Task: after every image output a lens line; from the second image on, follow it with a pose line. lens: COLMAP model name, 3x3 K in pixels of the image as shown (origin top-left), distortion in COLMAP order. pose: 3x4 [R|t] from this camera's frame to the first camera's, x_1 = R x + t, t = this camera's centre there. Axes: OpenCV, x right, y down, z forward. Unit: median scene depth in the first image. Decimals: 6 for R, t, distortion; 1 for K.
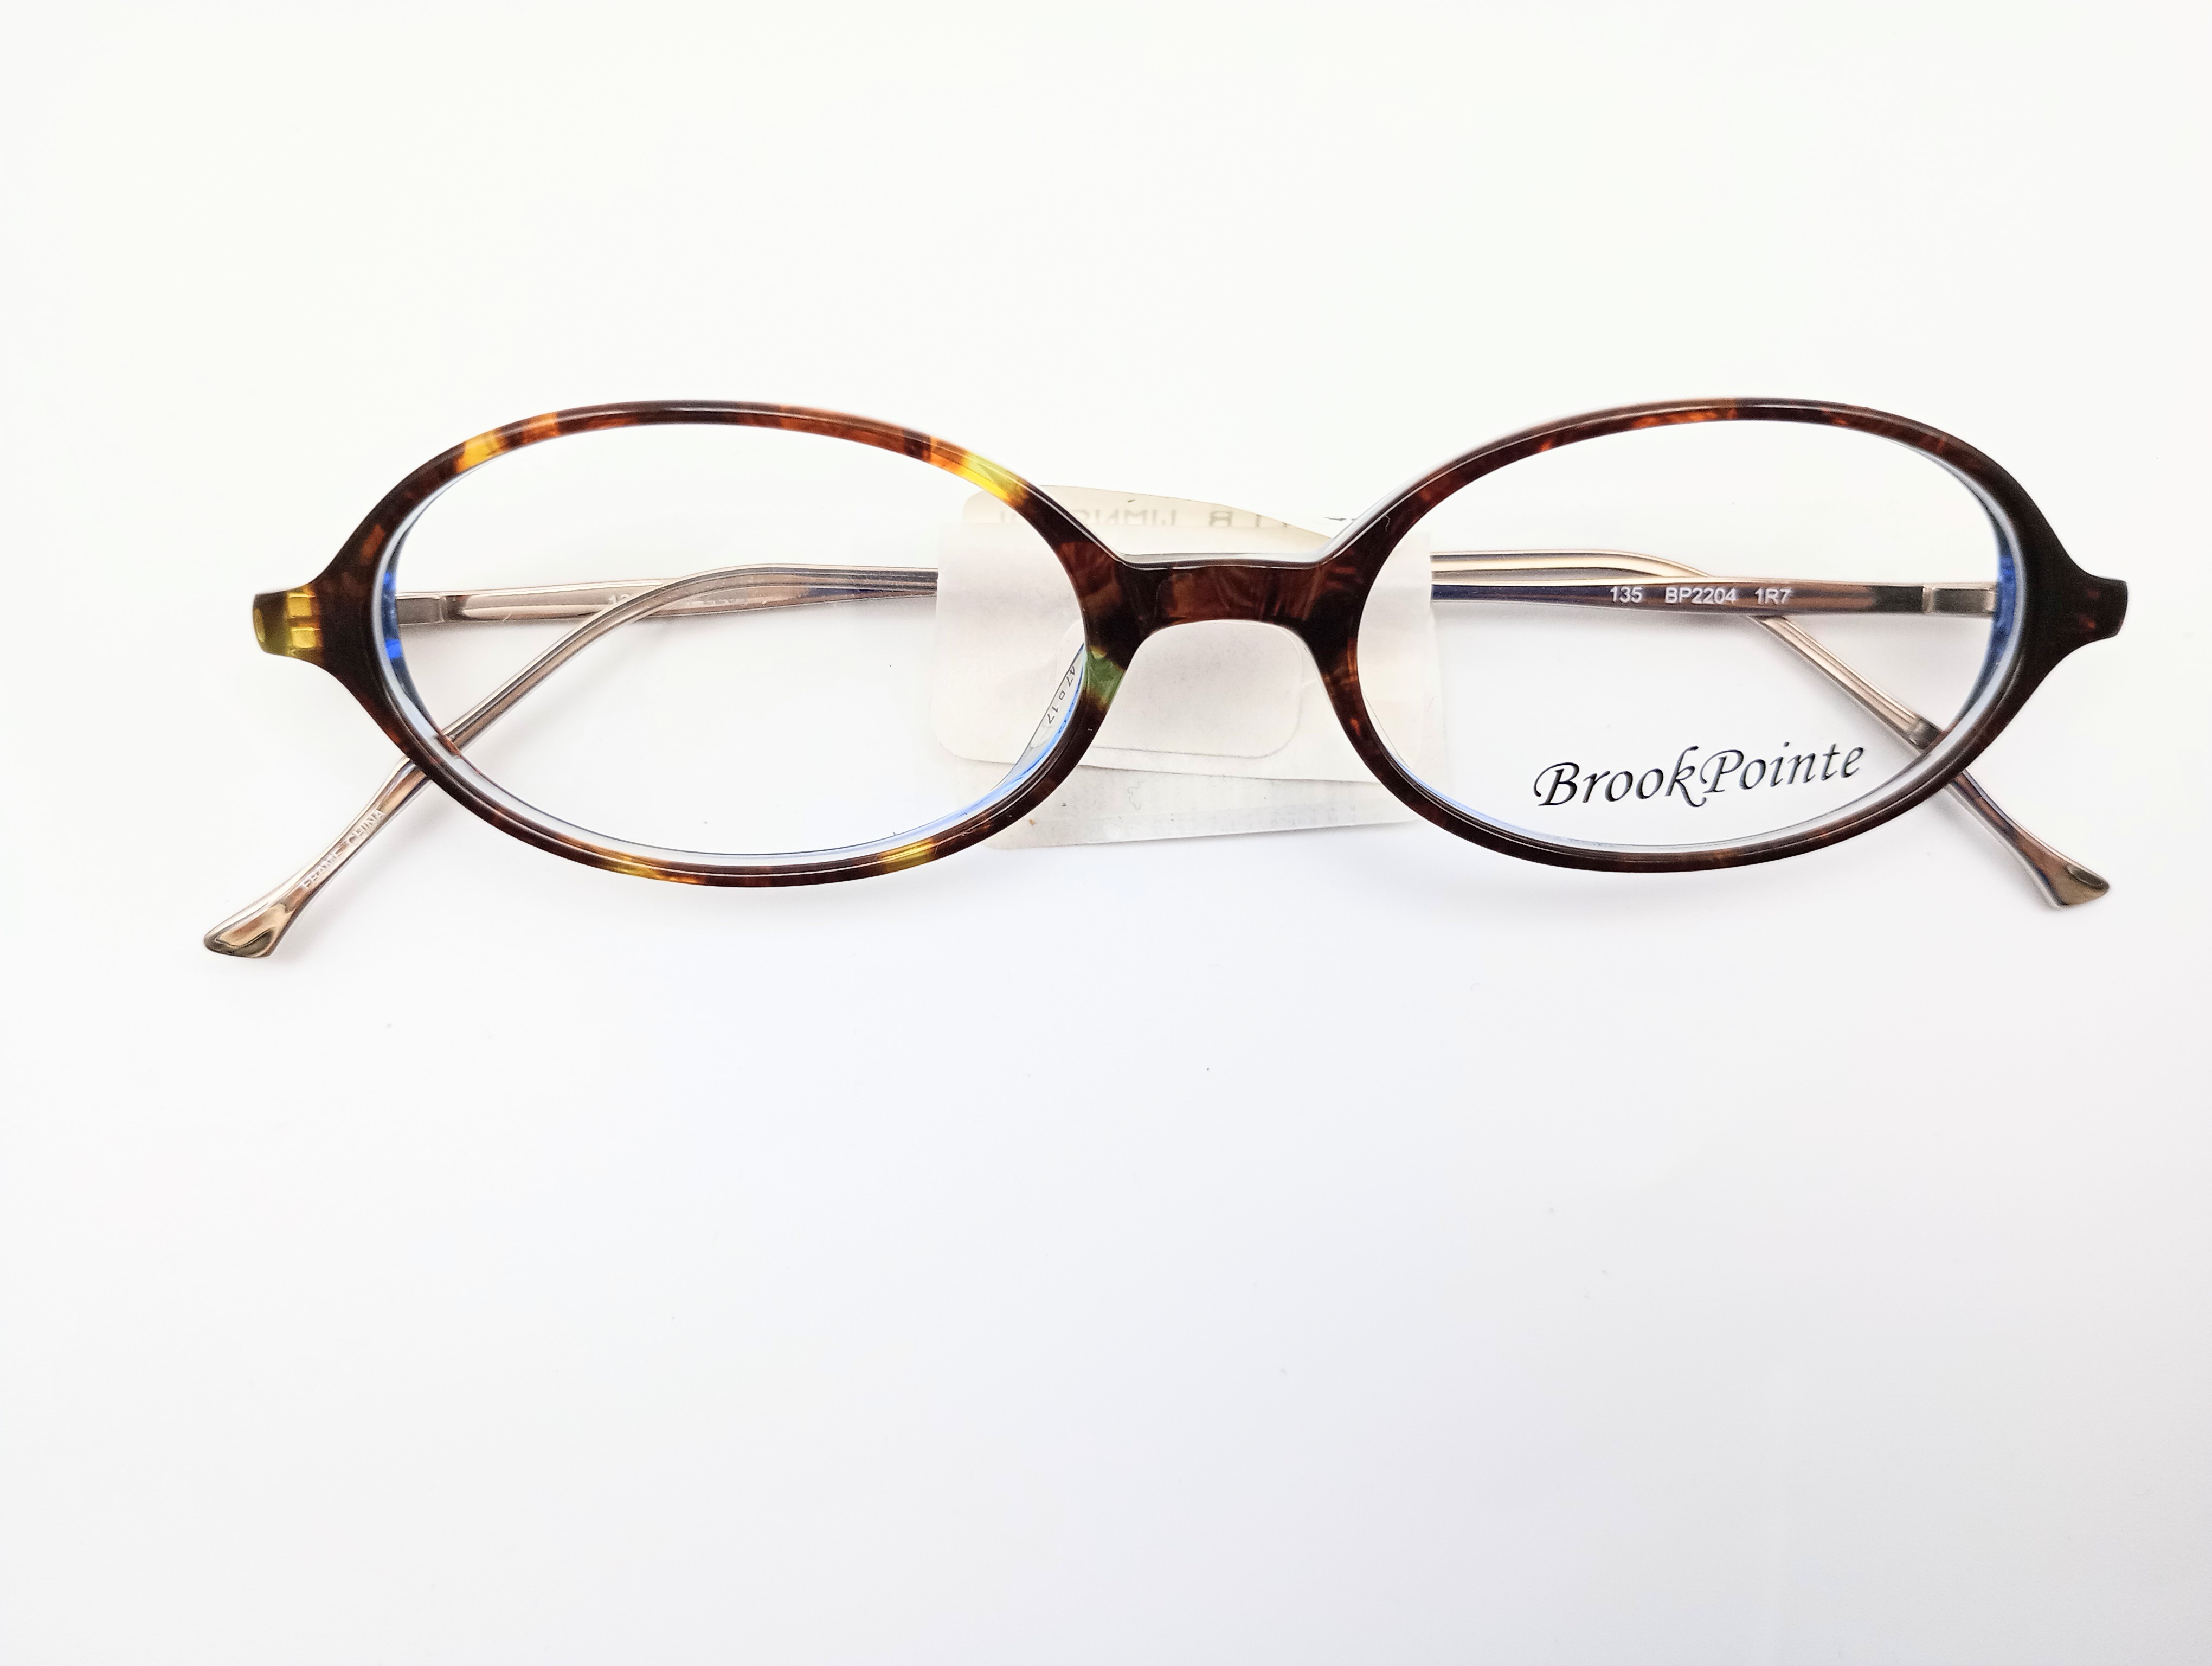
lens RADIAL K [[1851.9, 0, 1106.0], [0, 1851.9, 833.0], [0, 0, 1]] dist [0.010962, 0.000874]
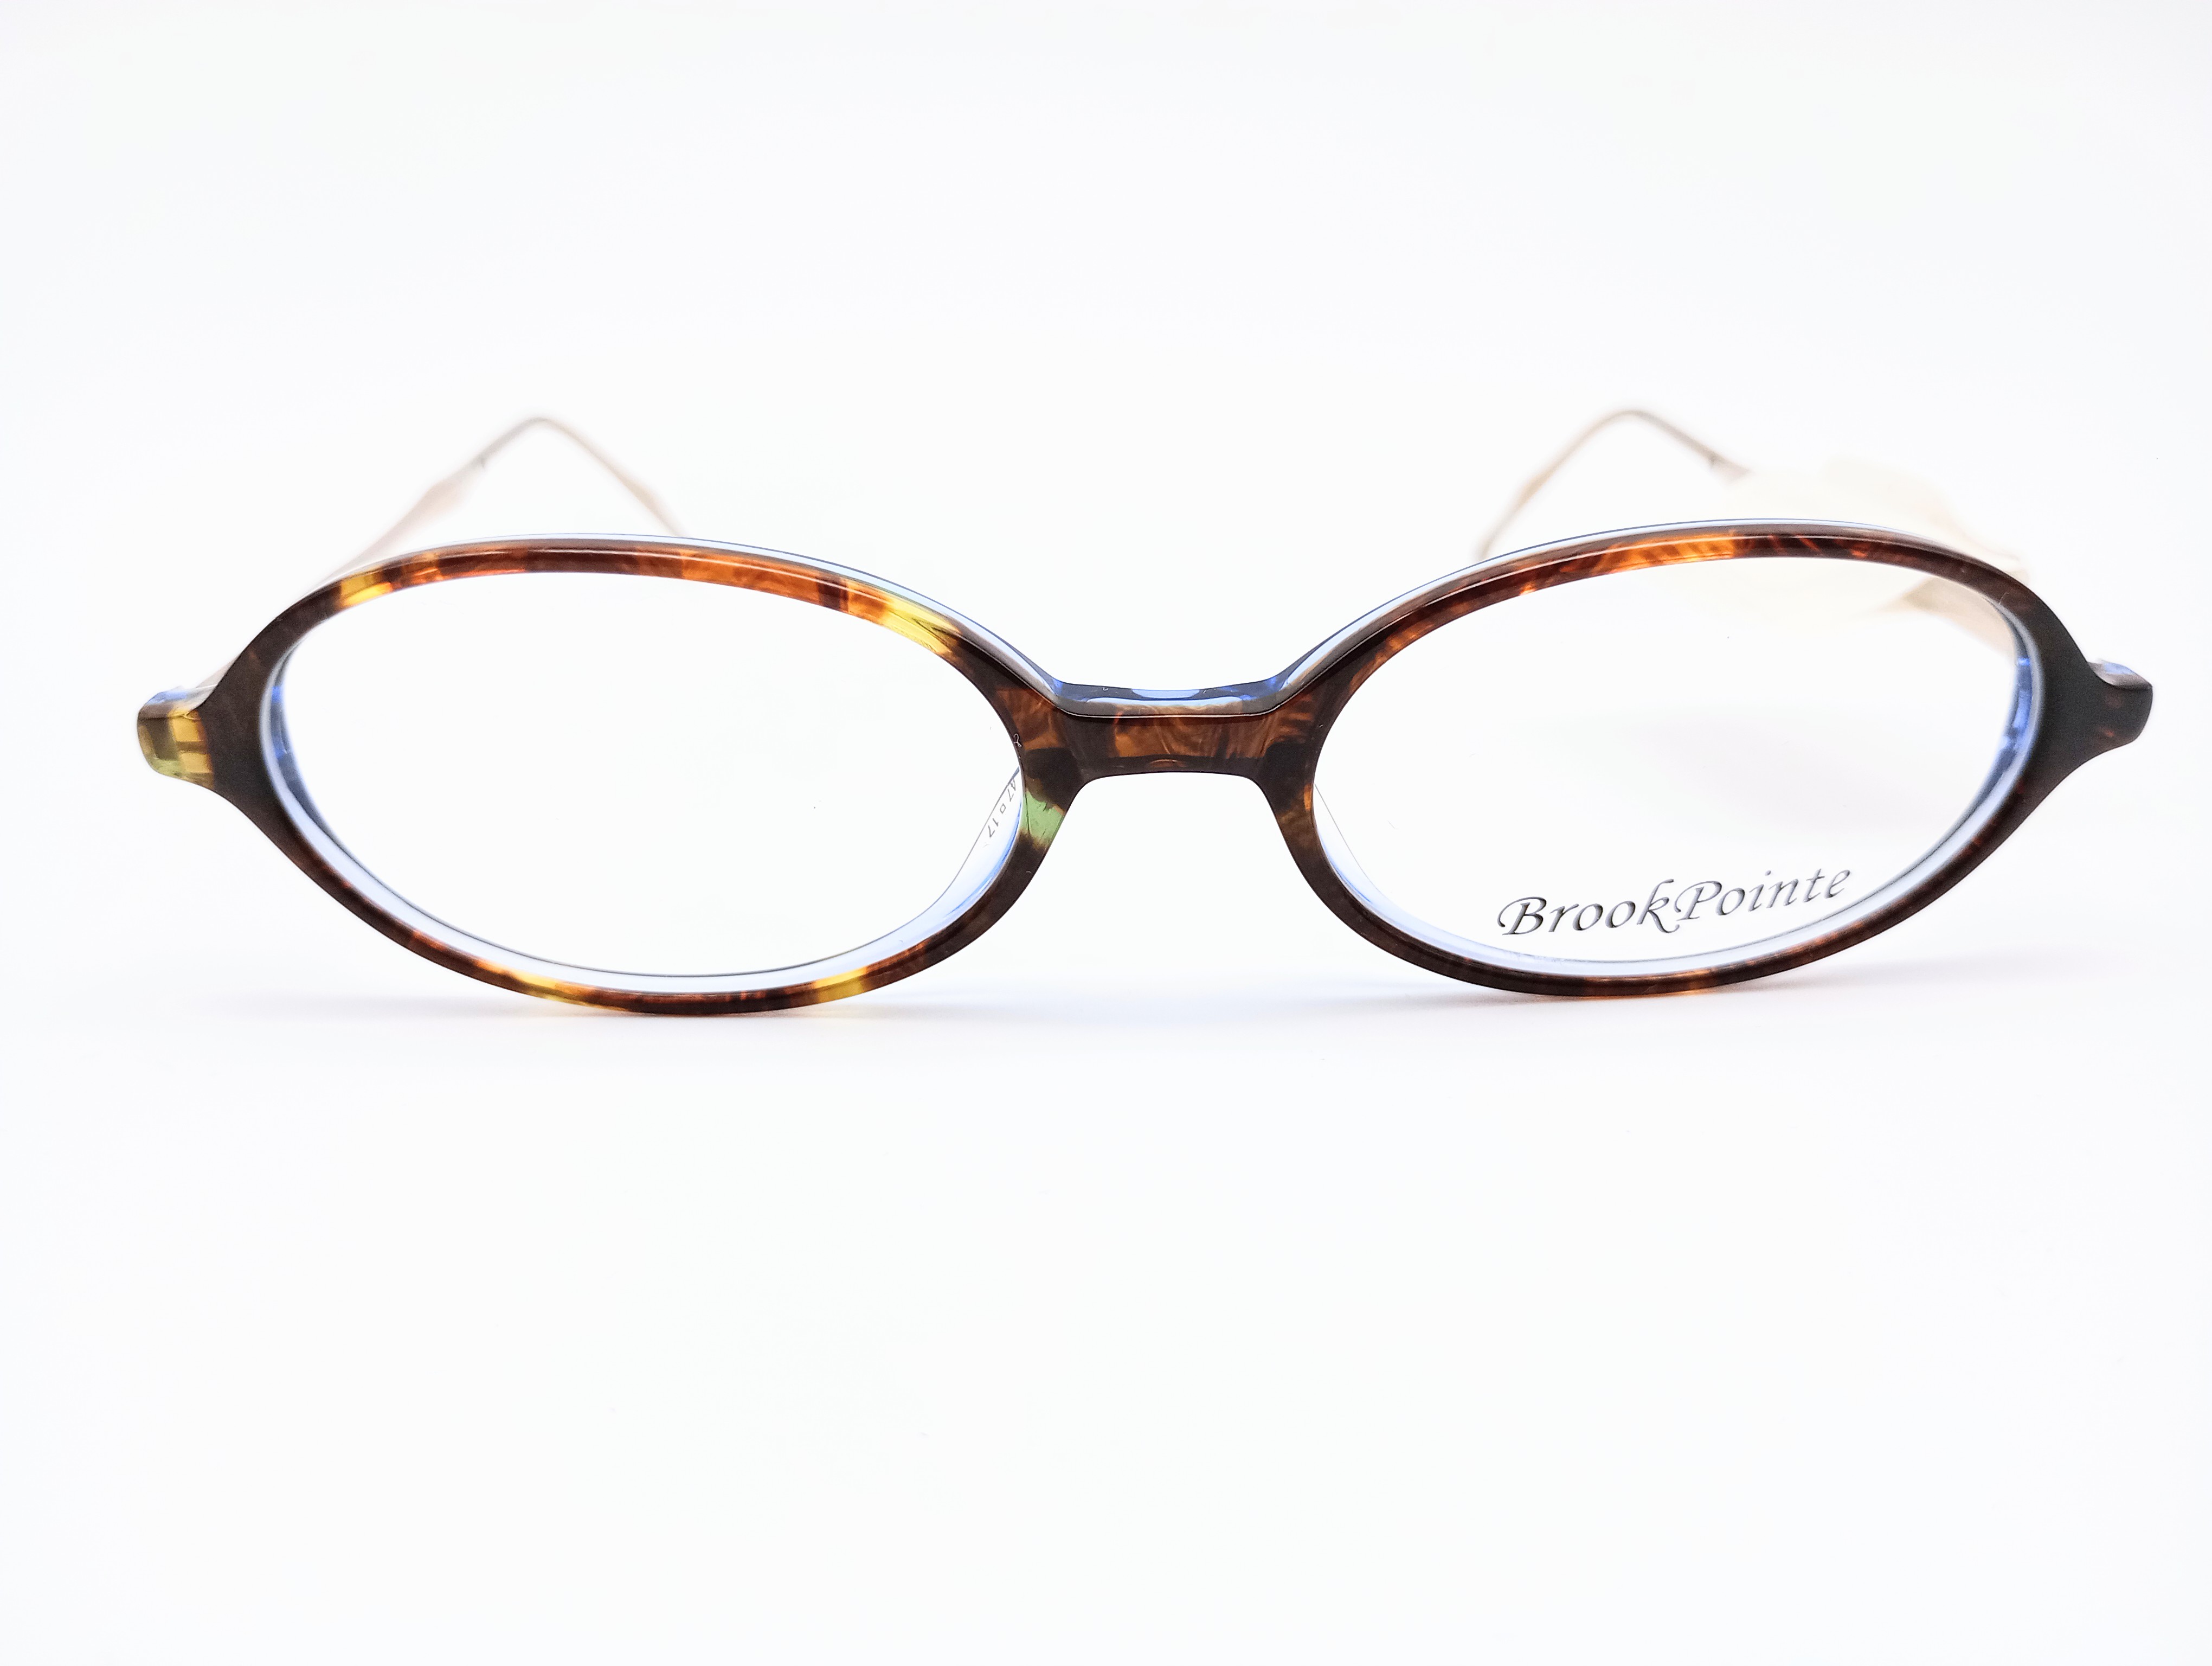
lens RADIAL K [[1851.9, 0, 1106.0], [0, 1851.9, 833.0], [0, 0, 1]] dist [0.010962, 0.000874]
pose [[0.999949, 0.001784, -0.009958, 0.039304], [0.000379, 0.977021, 0.213141, -0.270267], [0.010109, -0.213134, 0.976971, 0.079437]]
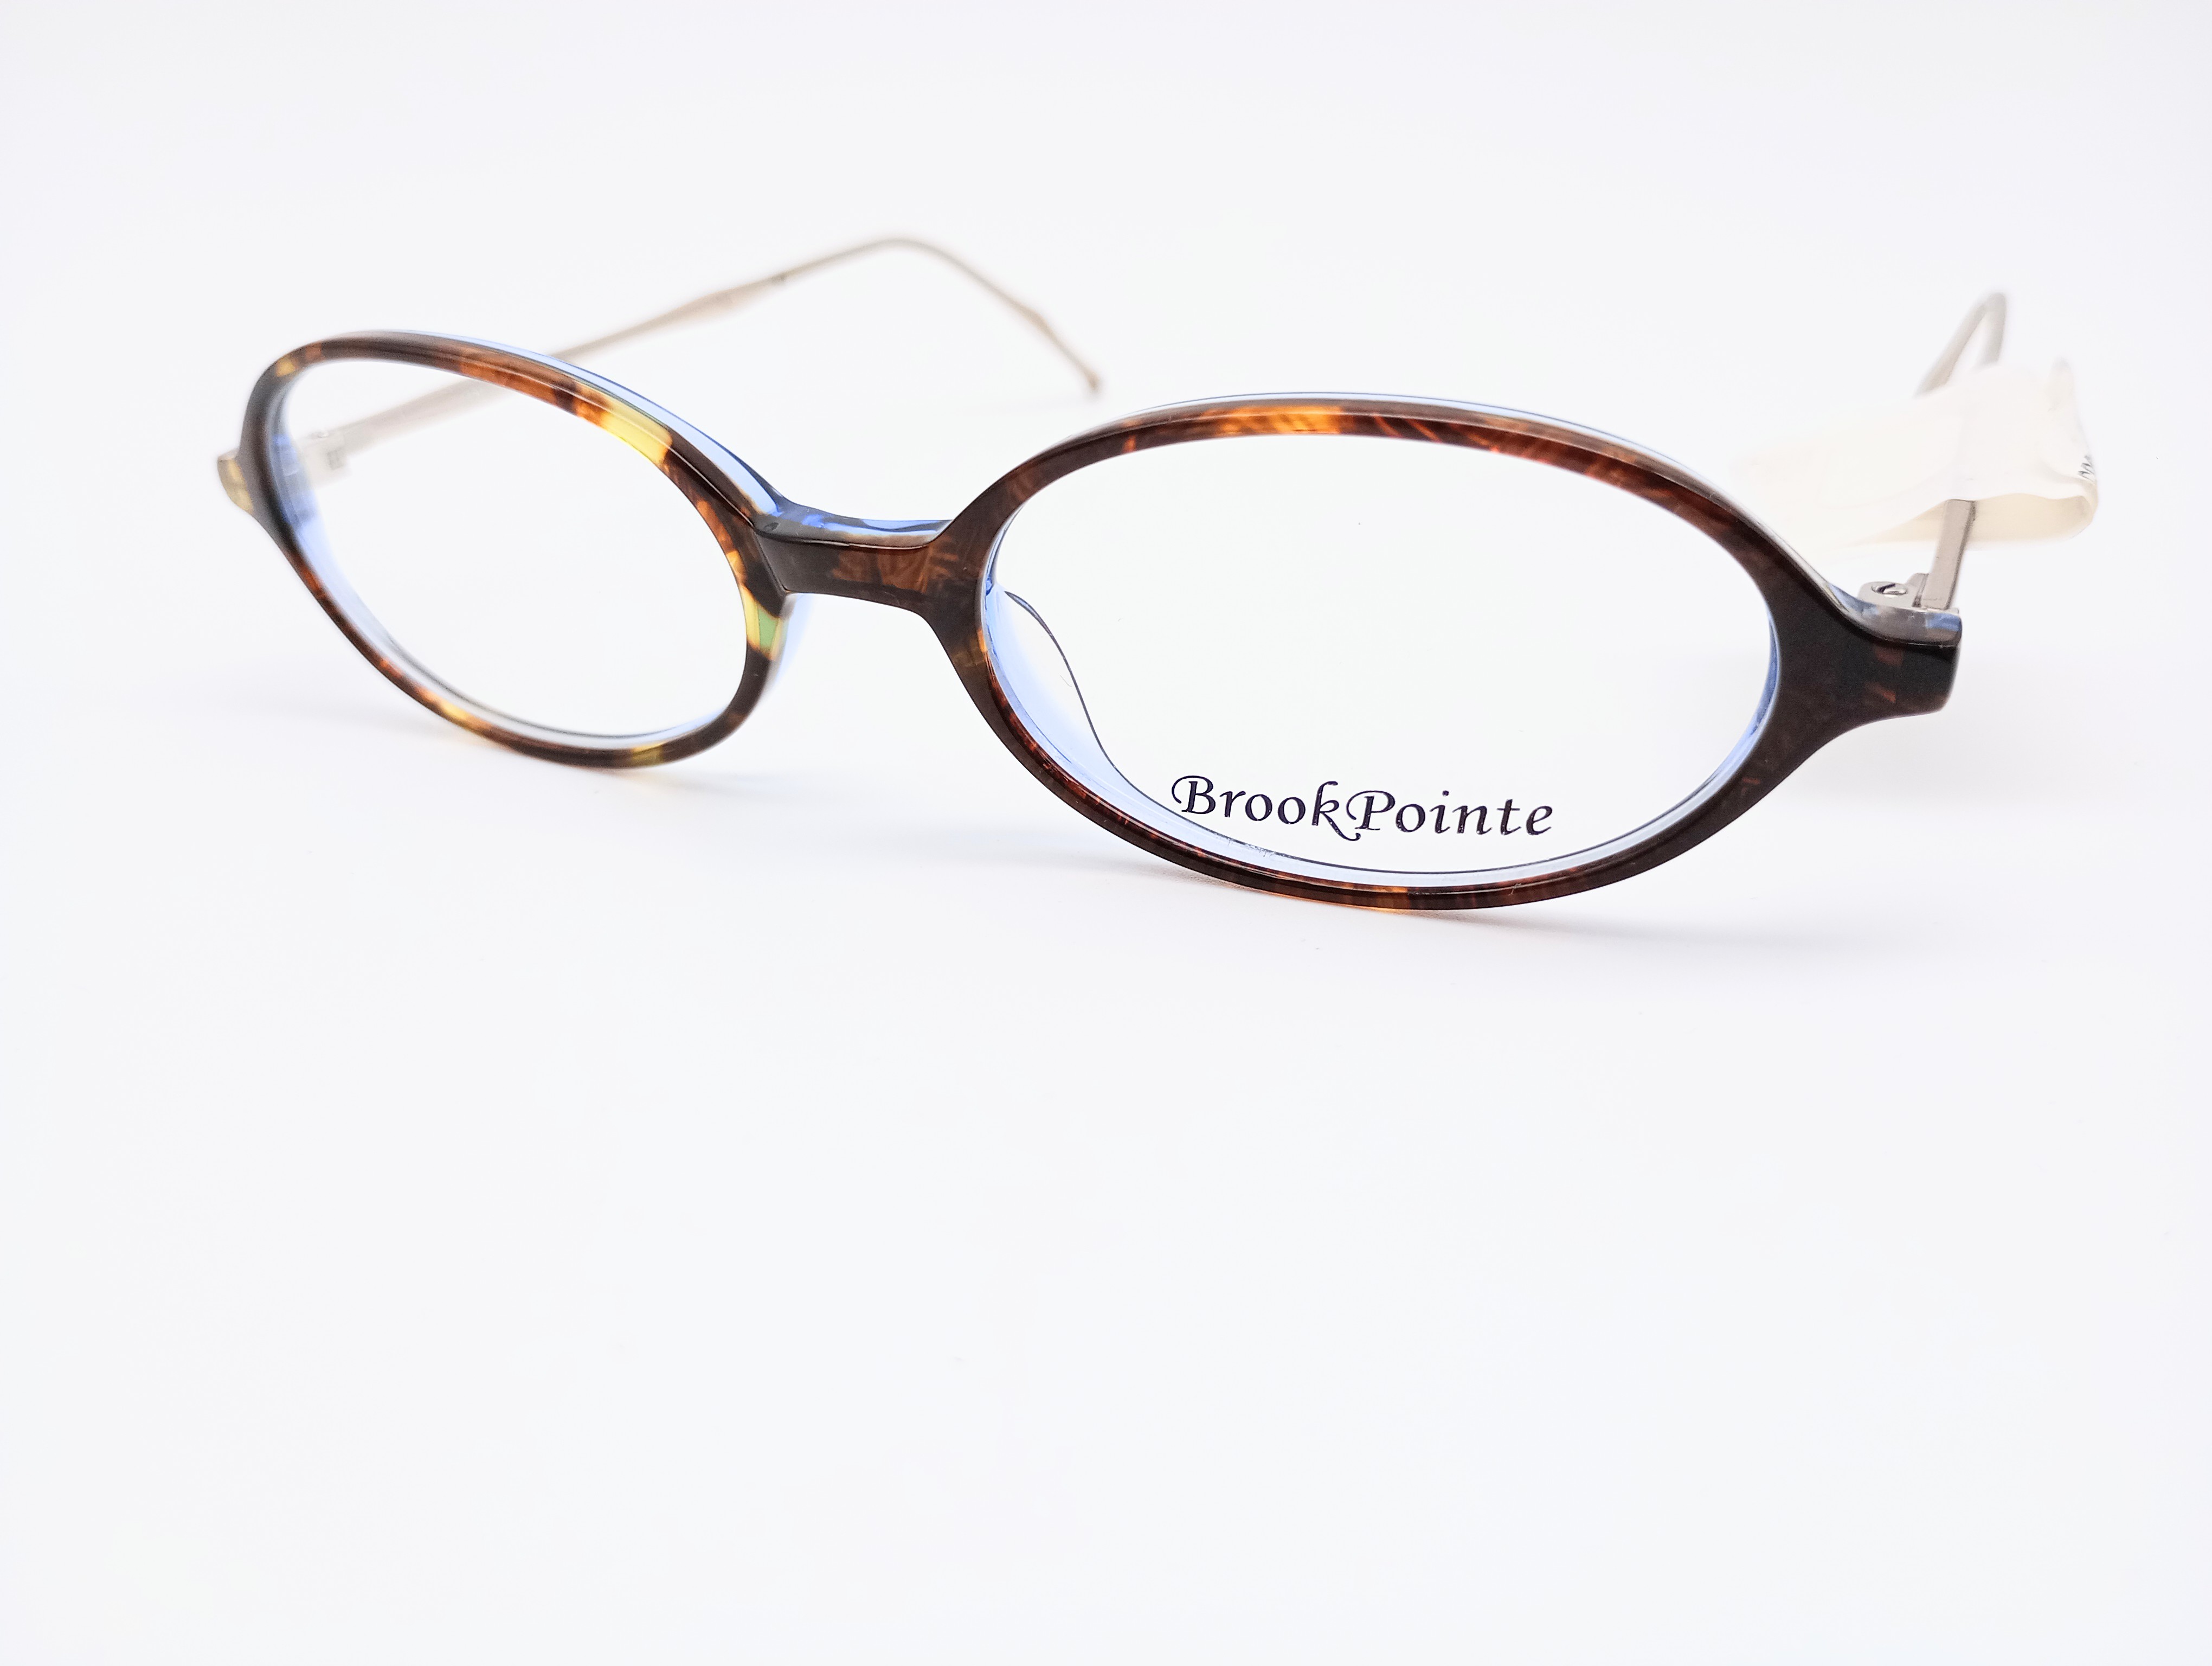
lens RADIAL K [[1851.9, 0, 1106.0], [0, 1851.9, 833.0], [0, 0, 1]] dist [0.010962, 0.000874]
pose [[0.887744, 0.177866, -0.424587, 0.597516], [-0.045017, 0.951461, 0.304458, -0.285619], [0.458131, -0.251167, 0.852661, 0.192830]]
